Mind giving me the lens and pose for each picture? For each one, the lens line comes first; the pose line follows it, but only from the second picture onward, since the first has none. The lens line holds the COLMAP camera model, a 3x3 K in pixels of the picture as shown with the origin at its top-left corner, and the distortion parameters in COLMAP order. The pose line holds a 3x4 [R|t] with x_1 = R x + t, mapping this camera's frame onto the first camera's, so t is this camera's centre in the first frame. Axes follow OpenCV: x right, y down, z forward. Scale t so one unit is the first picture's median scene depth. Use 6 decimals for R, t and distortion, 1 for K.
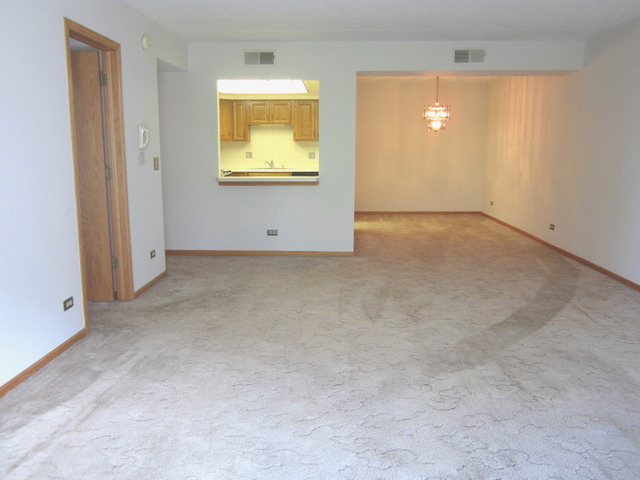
lens RADIAL K [[531.8, 0, 319.1], [0, 531.8, 237.5], [0, 0, 1]] dist [-0.003161, 0.003968]
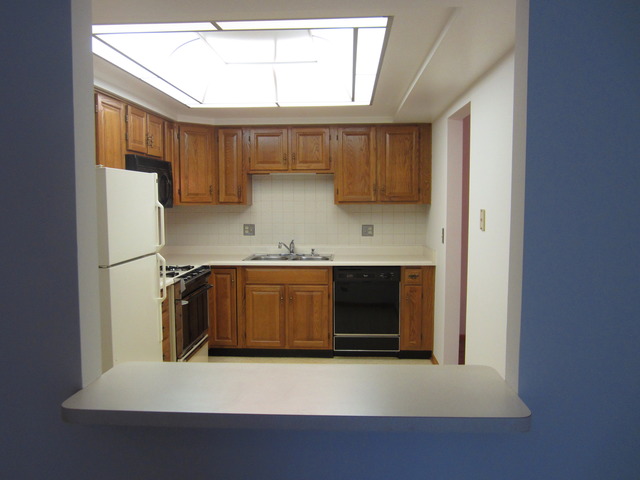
lens RADIAL K [[531.8, 0, 319.9], [0, 531.8, 241.0], [0, 0, 1]] dist [-0.003161, 0.003968]
pose [[0.999959, -0.003243, -0.008471, -0.058146], [0.002386, 0.995046, -0.099385, -0.094366], [0.008751, 0.099361, 0.995013, 0.490133]]
